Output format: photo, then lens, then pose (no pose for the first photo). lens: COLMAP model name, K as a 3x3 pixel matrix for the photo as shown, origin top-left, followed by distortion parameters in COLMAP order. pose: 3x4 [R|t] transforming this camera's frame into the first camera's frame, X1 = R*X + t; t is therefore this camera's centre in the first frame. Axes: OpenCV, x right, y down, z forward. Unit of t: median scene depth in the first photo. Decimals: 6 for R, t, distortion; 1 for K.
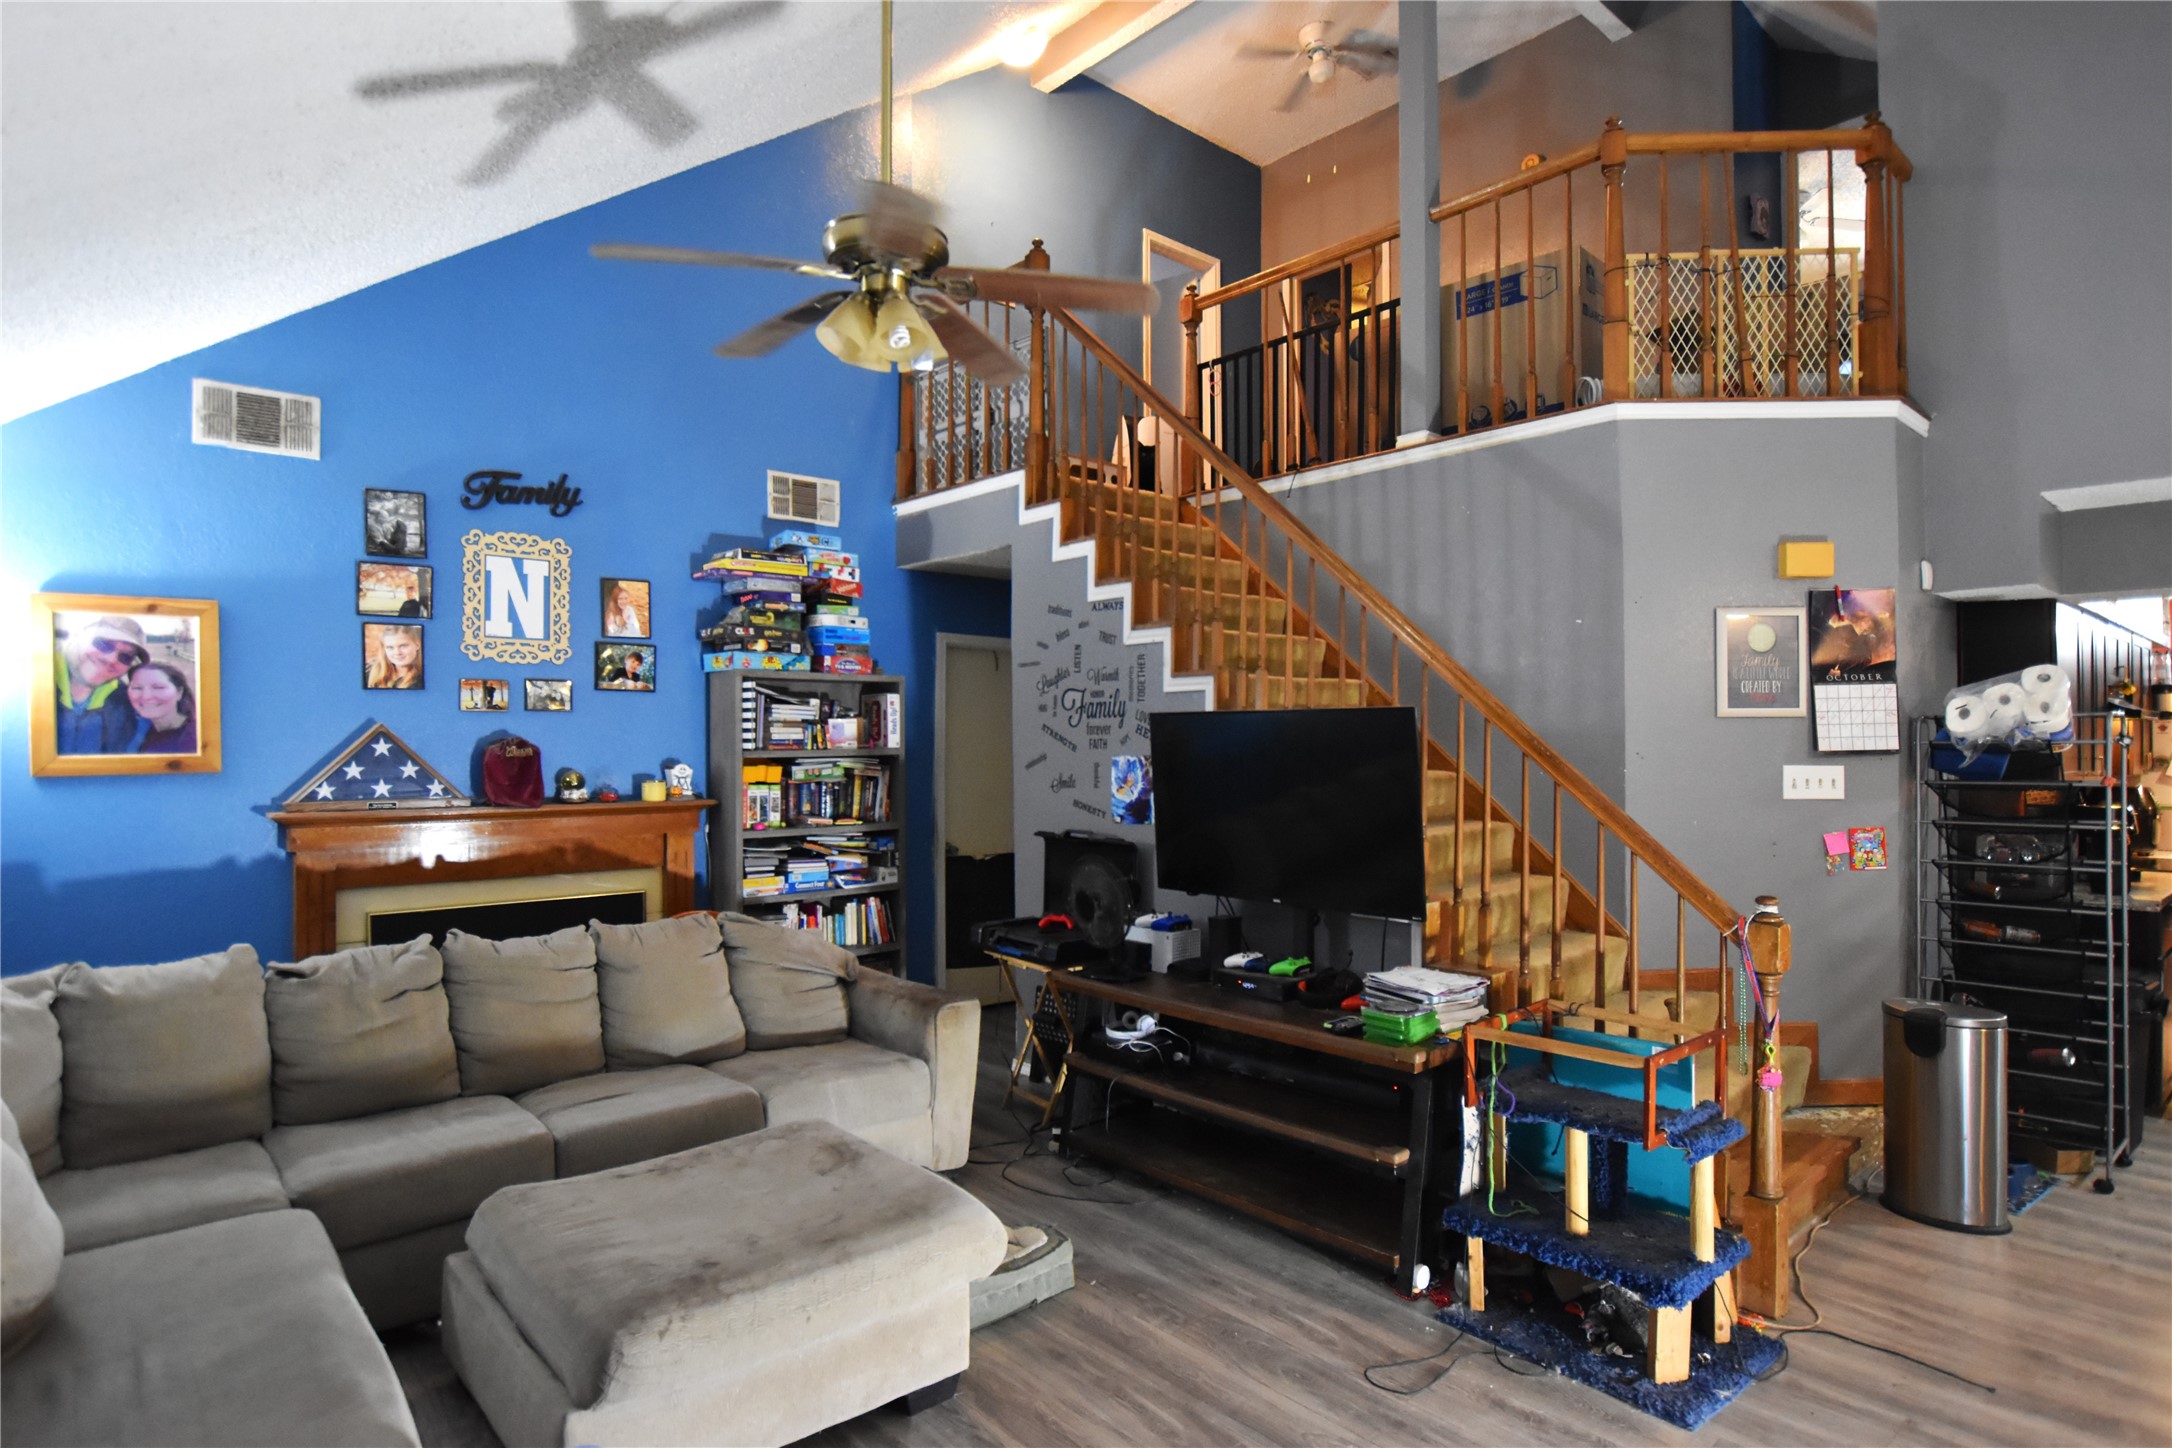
lens RADIAL K [[1172.6, 0, 1088.1], [0, 1172.6, 731.1], [0, 0, 1]] dist [-0.024628, 0.000687]
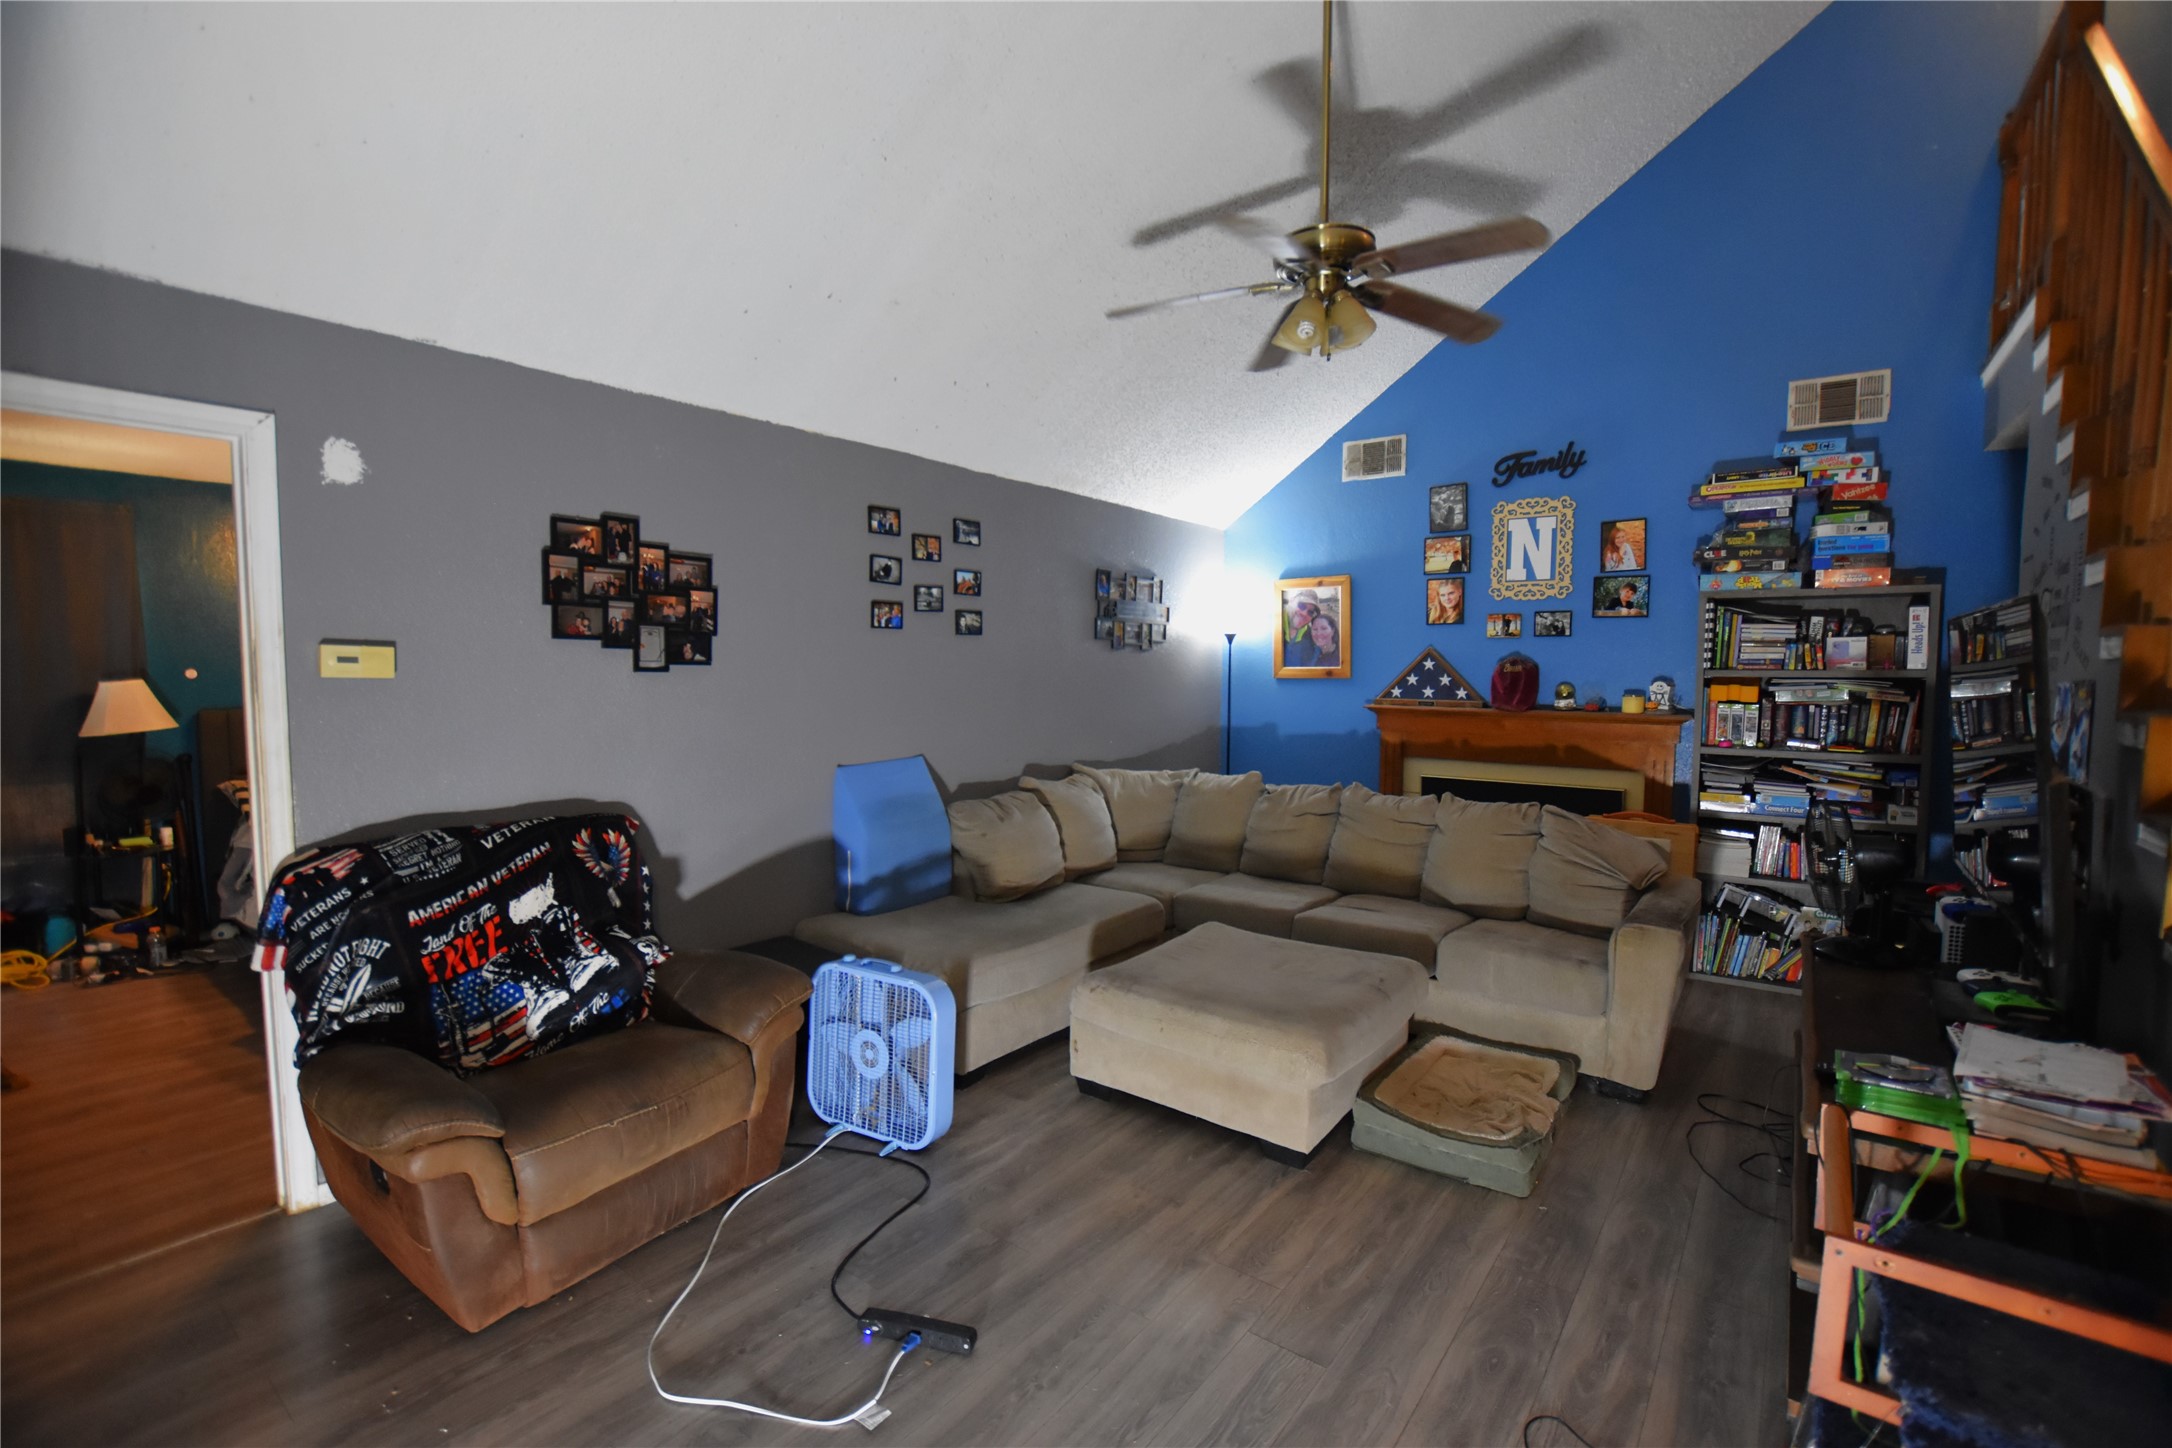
lens RADIAL K [[963.4, 0, 1107.9], [0, 963.4, 726.7], [0, 0, 1]] dist [-0.036981, 0.006775]
pose [[0.192589, 0.065999, -0.979057, 0.461816], [0.003969, 0.997675, 0.068035, 0.007980], [0.981271, -0.016989, 0.191880, 0.329507]]
